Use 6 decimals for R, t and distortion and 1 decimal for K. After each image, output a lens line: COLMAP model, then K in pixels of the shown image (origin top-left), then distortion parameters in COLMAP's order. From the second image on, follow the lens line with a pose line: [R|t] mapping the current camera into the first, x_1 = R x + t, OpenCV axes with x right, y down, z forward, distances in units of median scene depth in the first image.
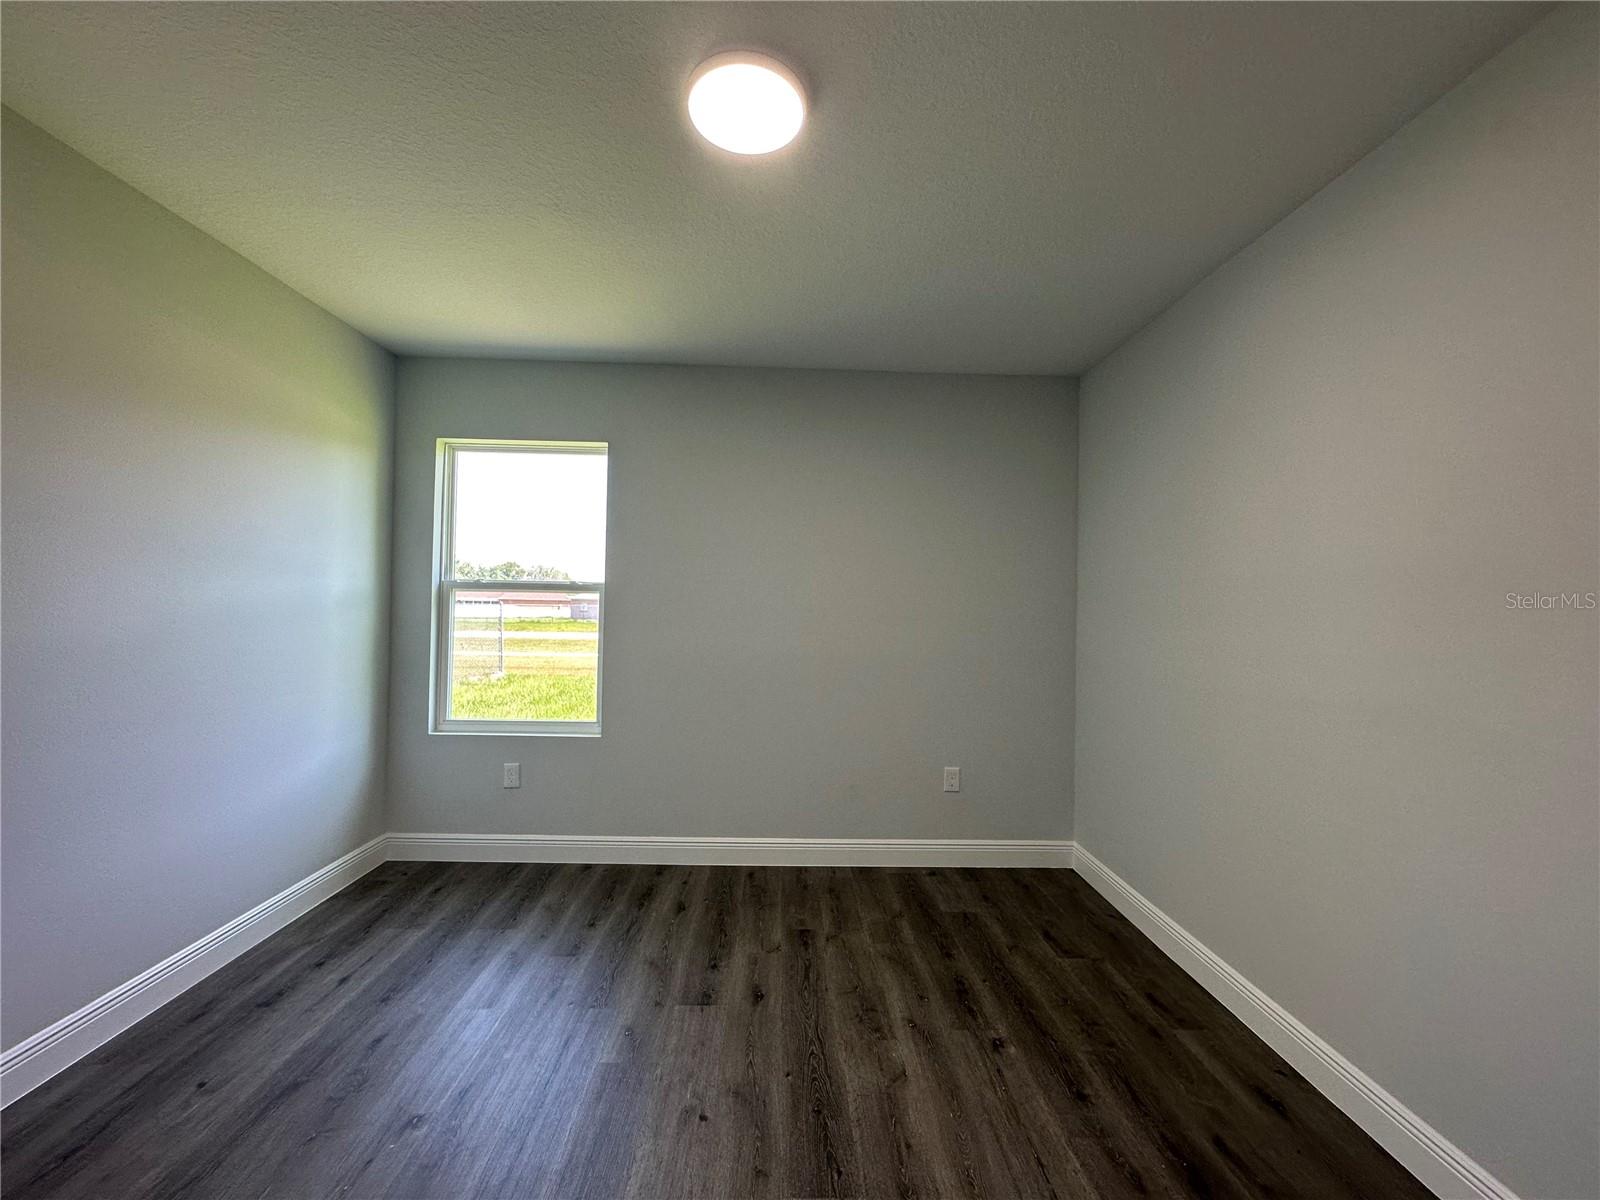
lens RADIAL K [[638.1, 0, 798.0], [0, 638.1, 597.4], [0, 0, 1]] dist [-0.002983, 0.000172]
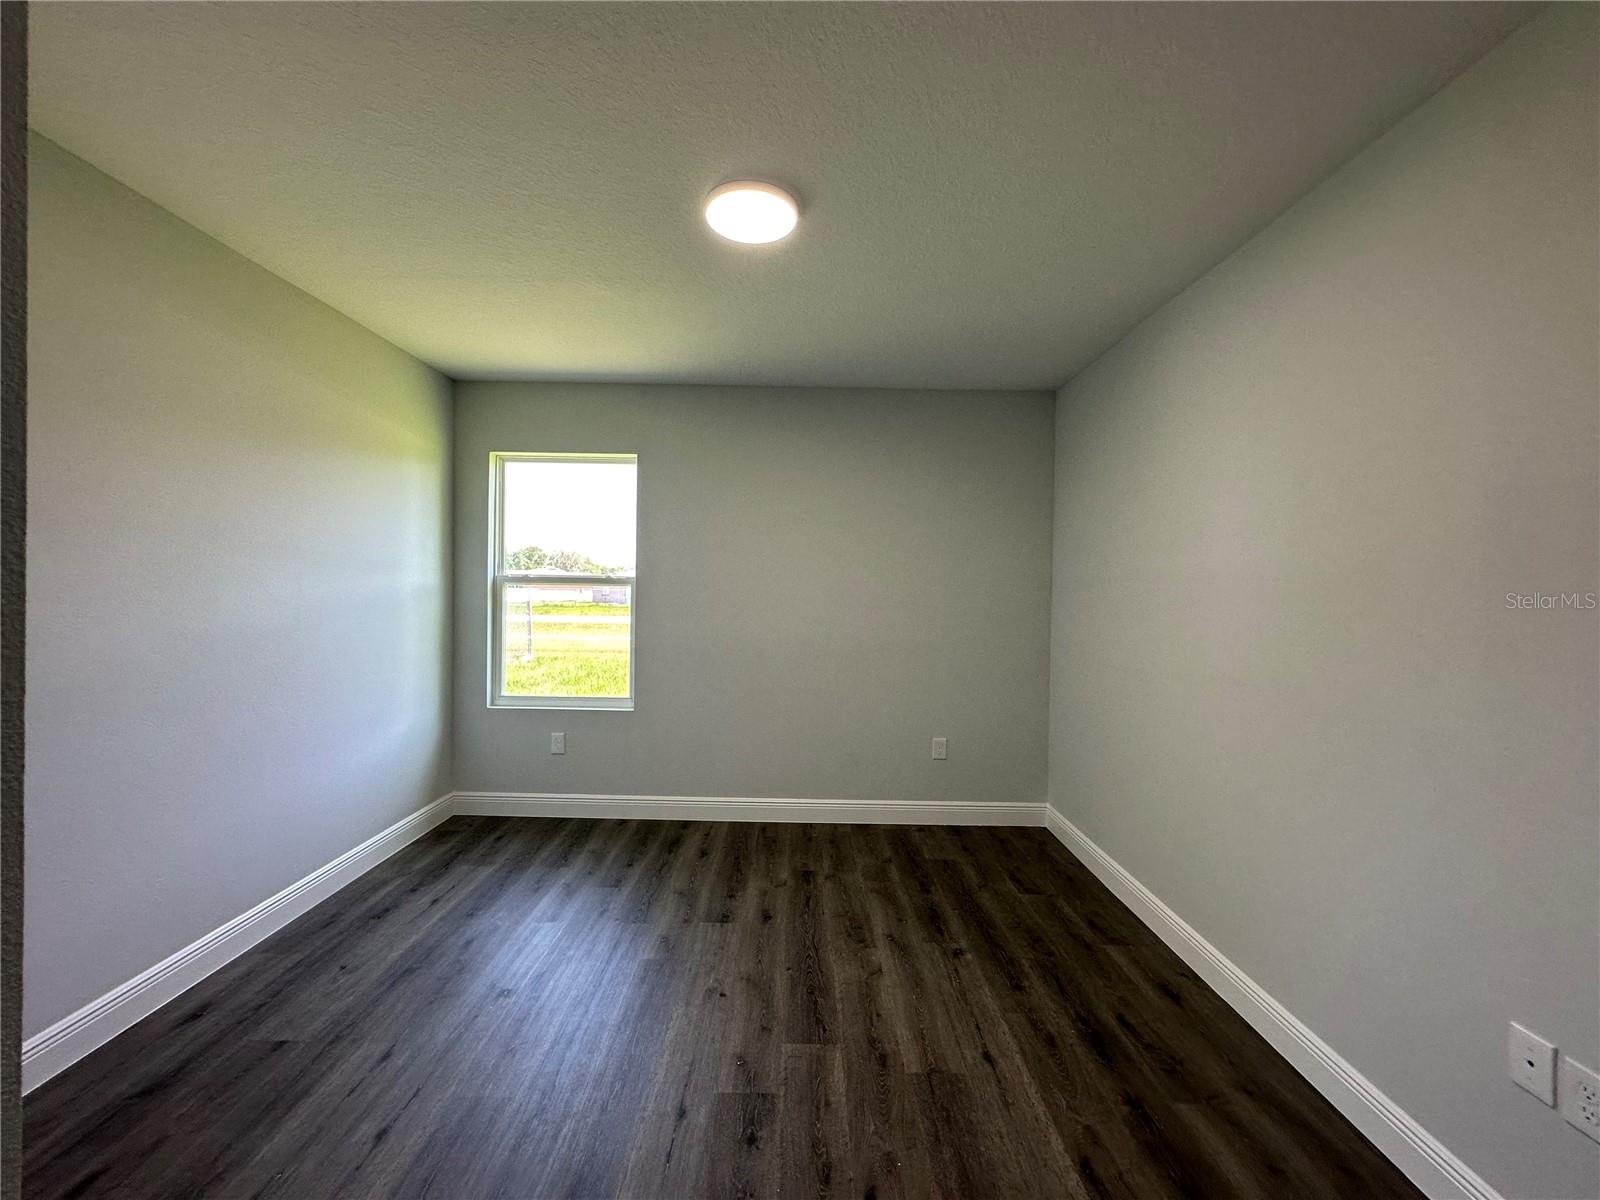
lens RADIAL K [[638.1, 0, 798.0], [0, 638.1, 597.4], [0, 0, 1]] dist [-0.002983, 0.000172]
pose [[0.999553, -0.002563, -0.029797, 0.032256], [0.003367, 0.999630, 0.026981, -0.022417], [0.029717, -0.027069, 0.999192, -0.192752]]
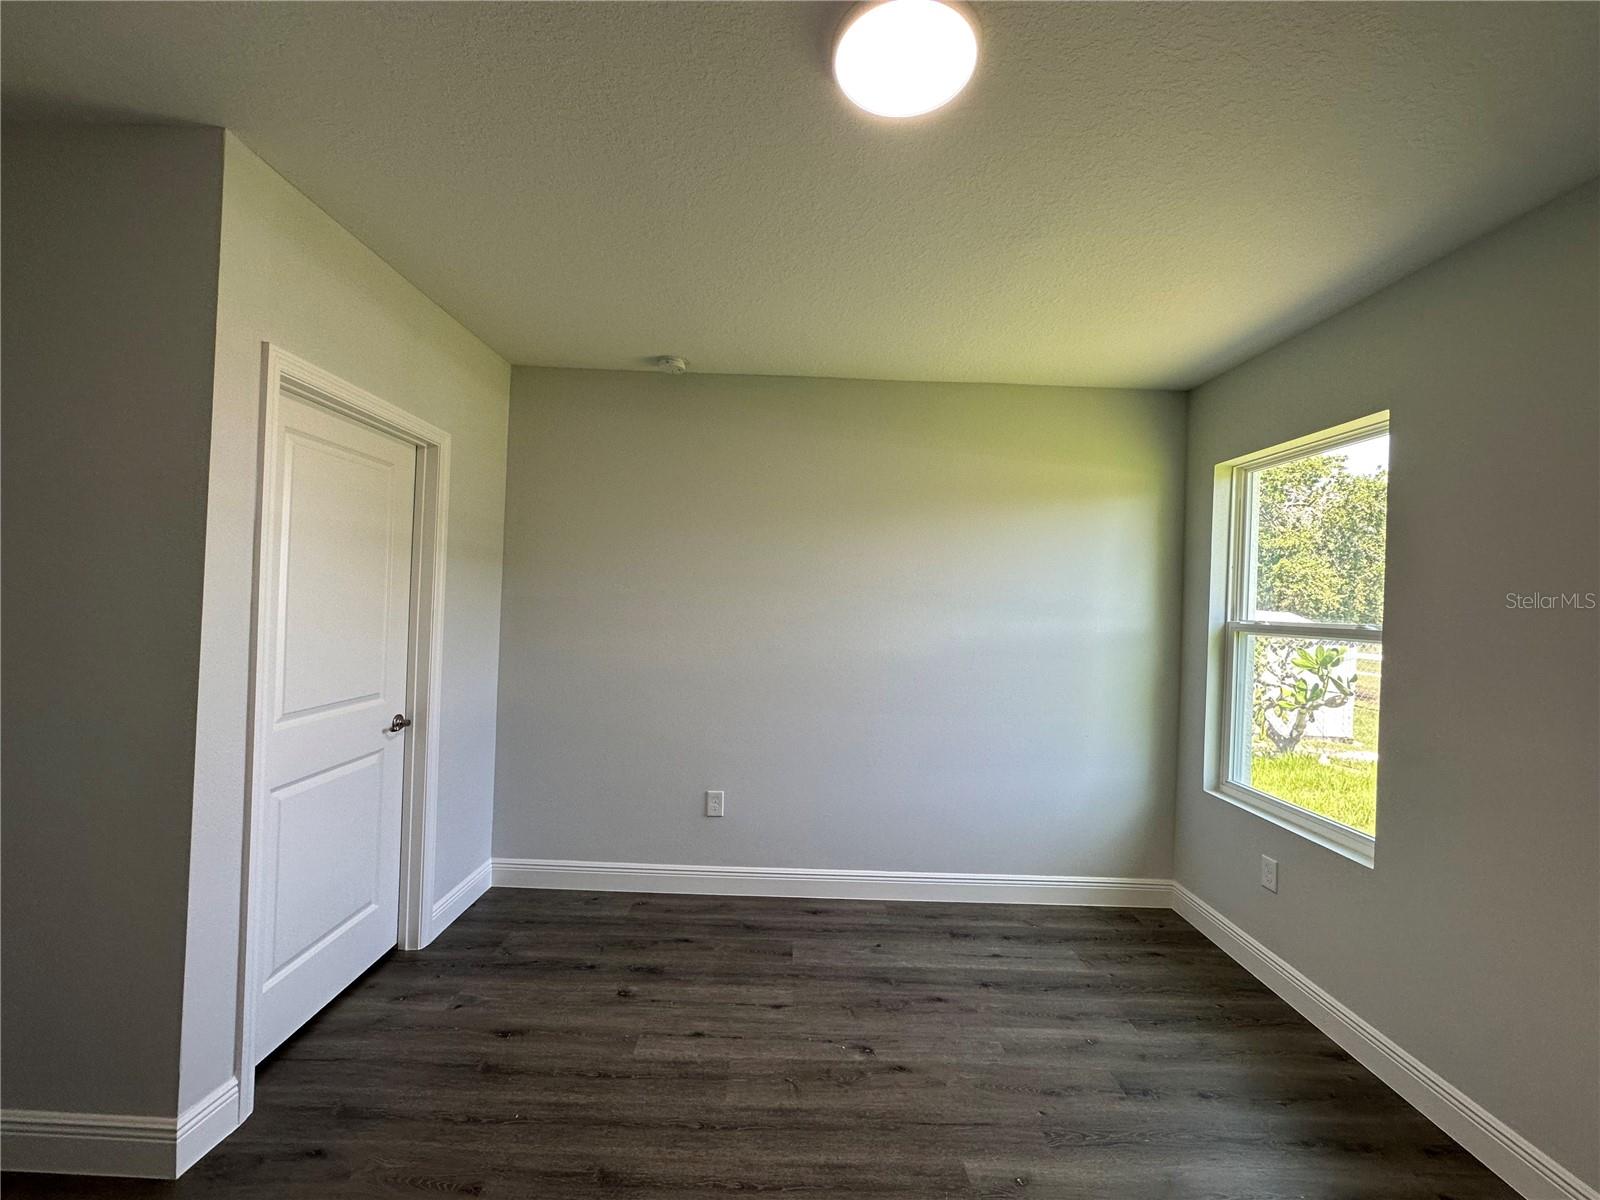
lens RADIAL K [[638.1, 0, 798.0], [0, 638.1, 597.4], [0, 0, 1]] dist [-0.002983, 0.000172]
pose [[-0.014581, -0.024436, -0.999595, 0.473801], [-0.024932, 0.999399, -0.024068, -0.034208], [0.999583, 0.024571, -0.015182, 0.582955]]
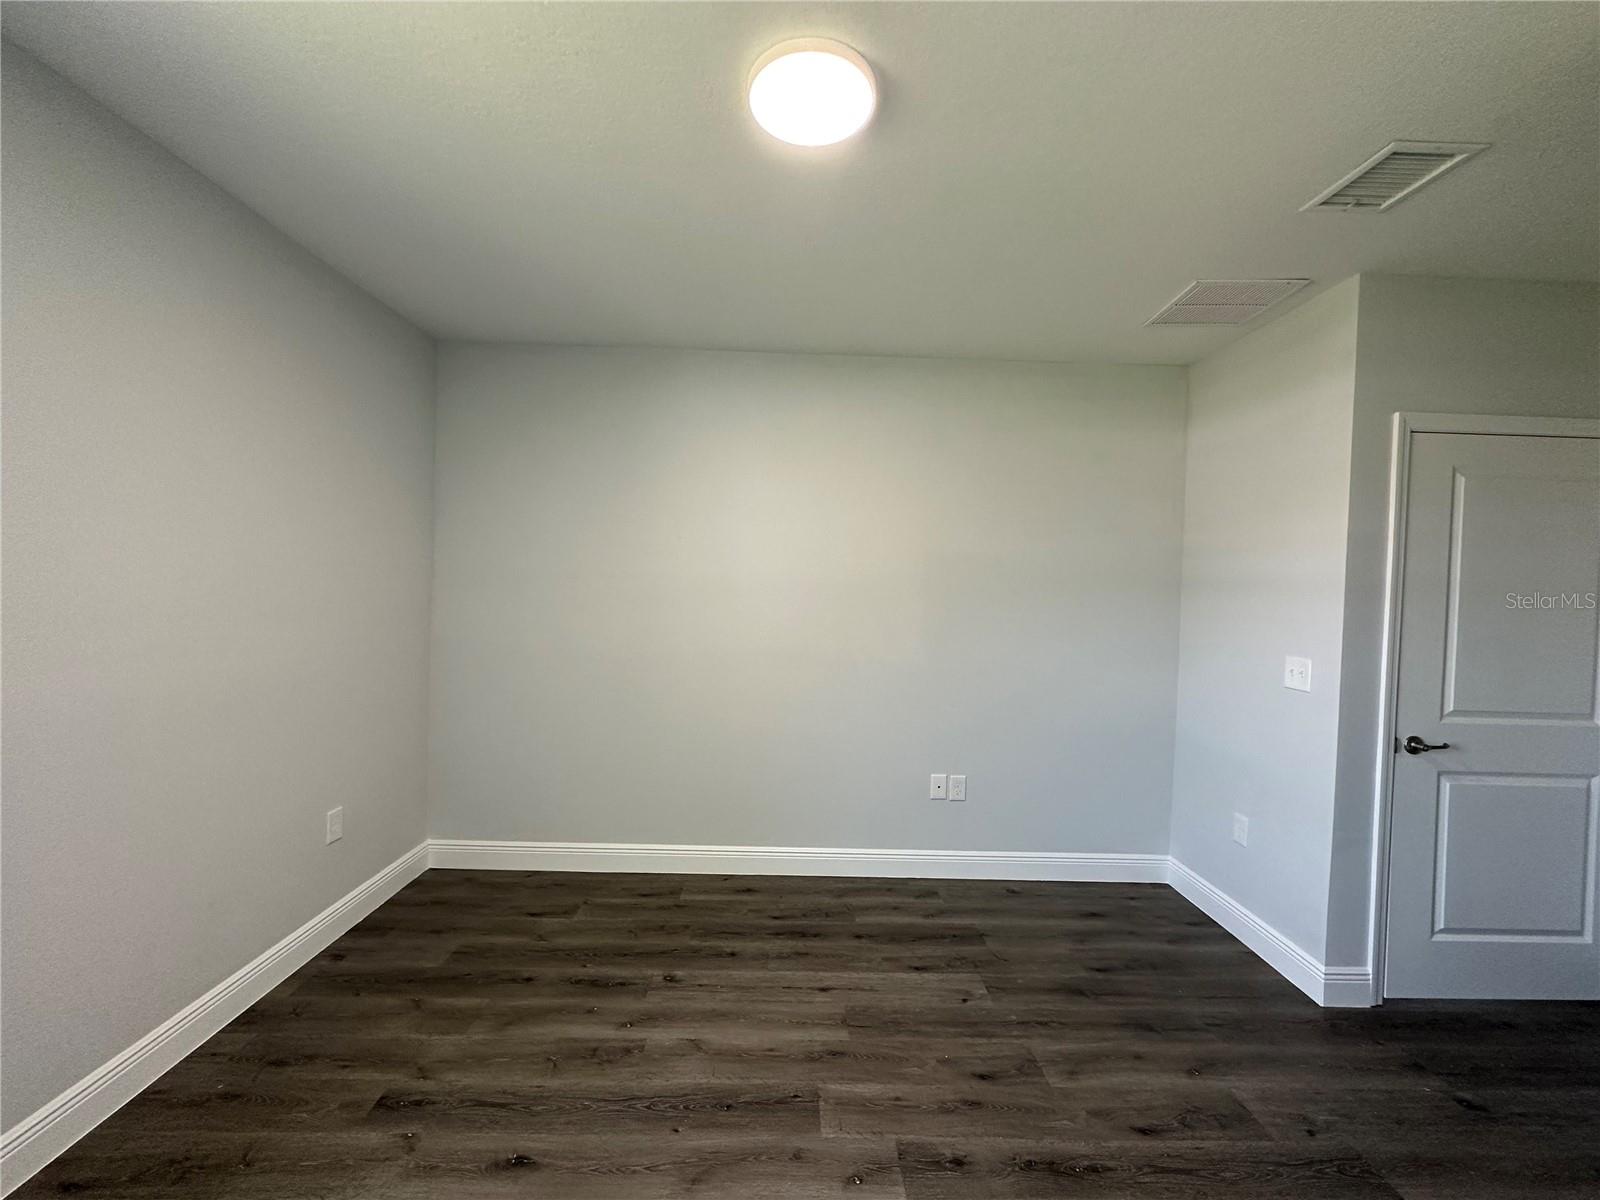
lens RADIAL K [[638.1, 0, 798.0], [0, 638.1, 597.4], [0, 0, 1]] dist [-0.002983, 0.000172]
pose [[0.009336, -0.034241, 0.999370, -0.682201], [-0.042491, 0.998497, 0.034608, -0.042309], [-0.999053, -0.042788, 0.007867, 0.641694]]
